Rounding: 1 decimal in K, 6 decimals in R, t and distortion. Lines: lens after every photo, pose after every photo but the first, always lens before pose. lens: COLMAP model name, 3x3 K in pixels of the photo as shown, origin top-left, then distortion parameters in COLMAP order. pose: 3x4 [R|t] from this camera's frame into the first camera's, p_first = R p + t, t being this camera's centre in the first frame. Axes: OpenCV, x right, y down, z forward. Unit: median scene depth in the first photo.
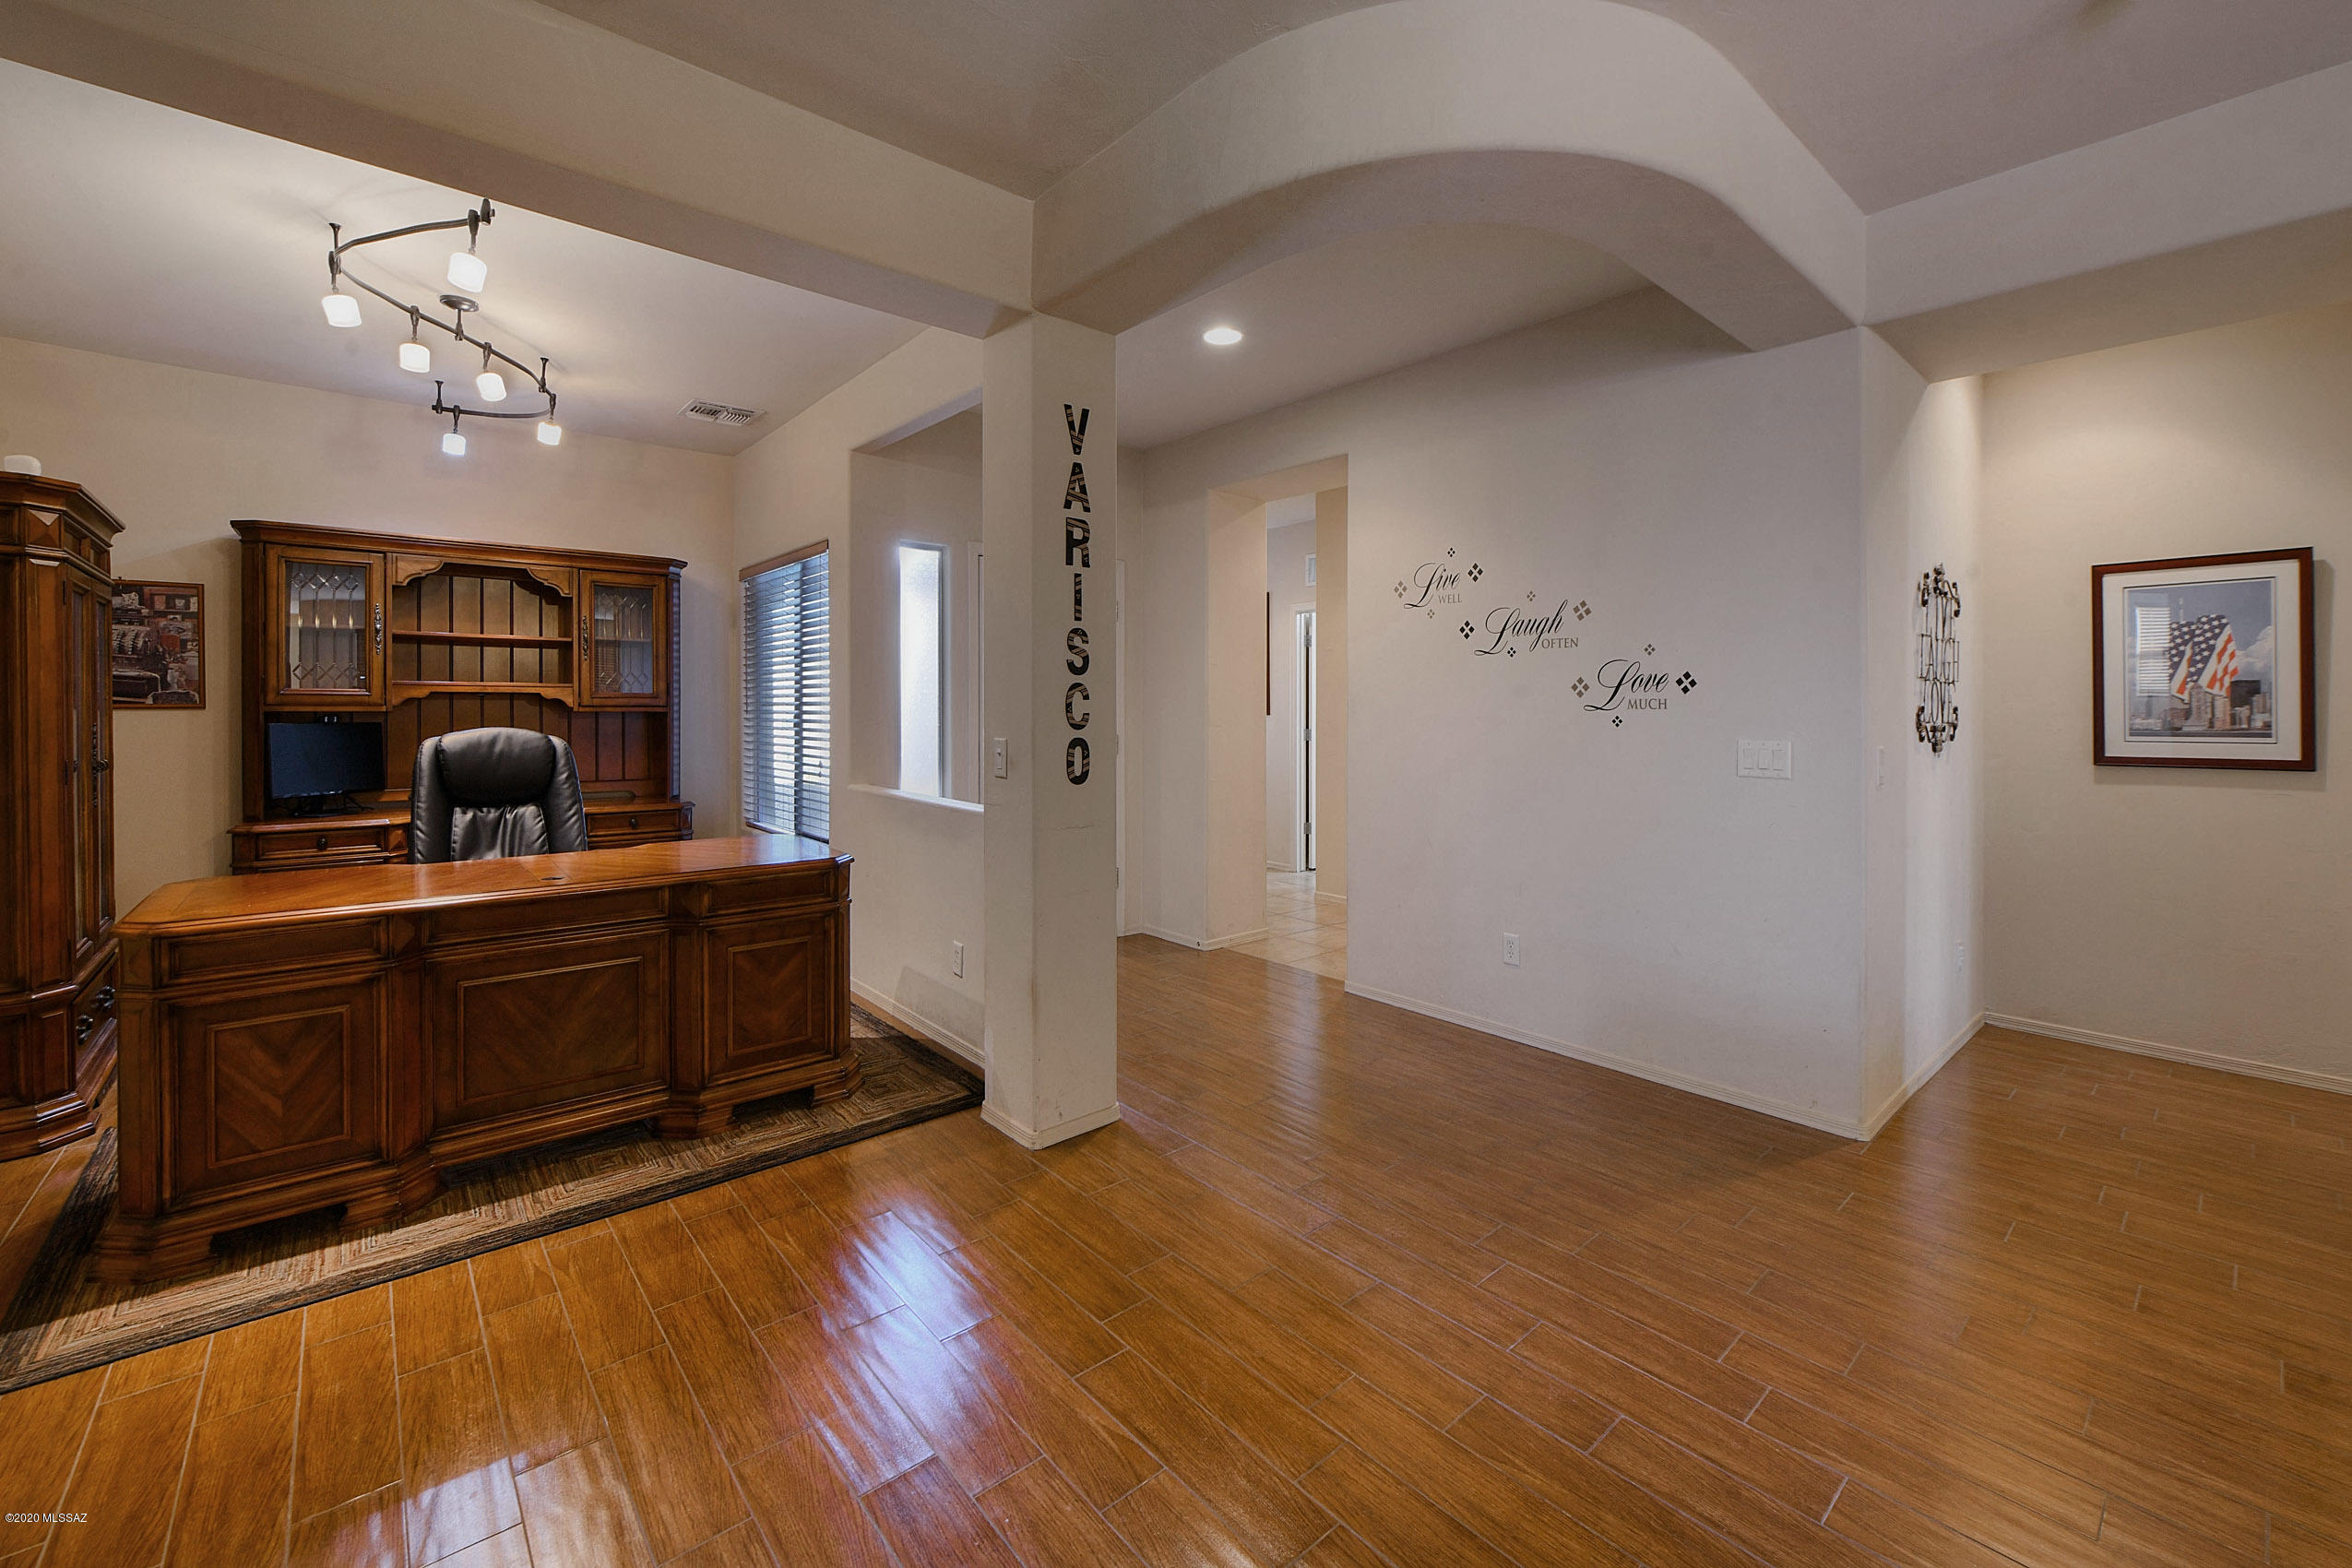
lens RADIAL K [[958.4, 0, 1152.7], [0, 958.4, 705.5], [0, 0, 1]] dist [-0.008093, -0.000182]
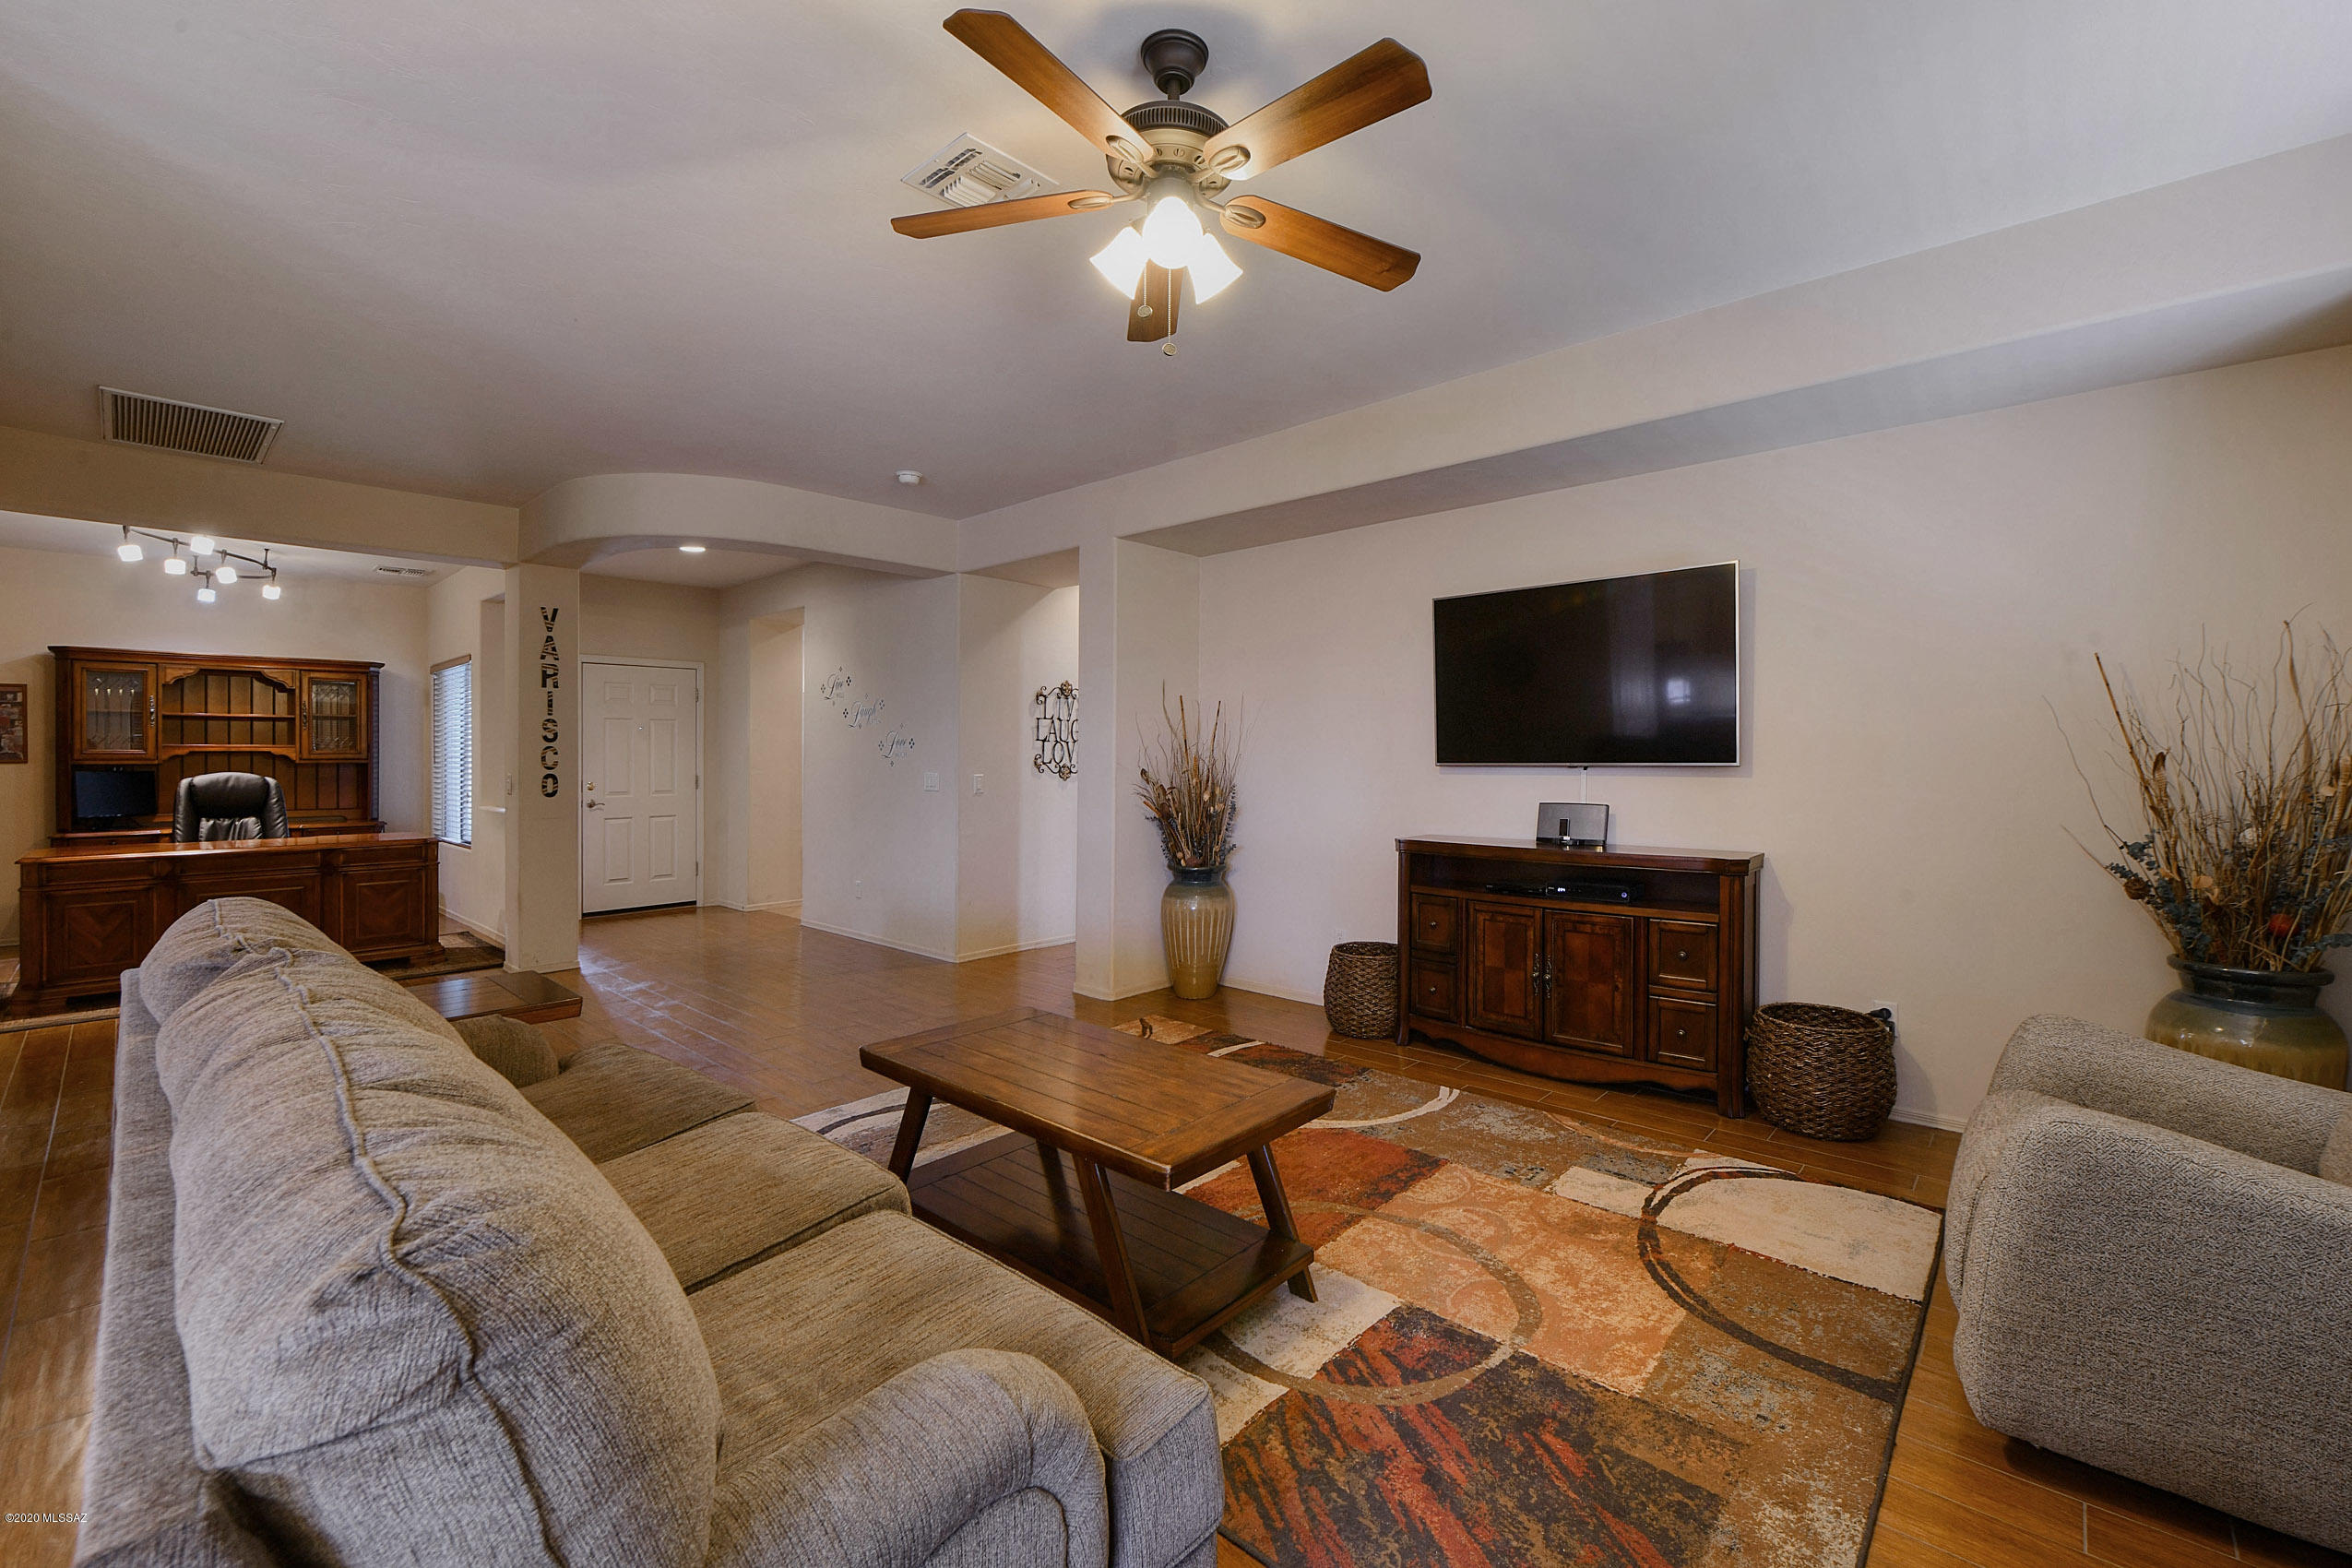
lens RADIAL K [[958.4, 0, 1184.0], [0, 958.4, 746.4], [0, 0, 1]] dist [-0.008093, -0.000182]
pose [[0.989446, -0.005542, 0.144797, 0.745983], [0.006627, 0.999953, -0.007009, -0.000320], [-0.144751, 0.007895, 0.989437, -0.919709]]
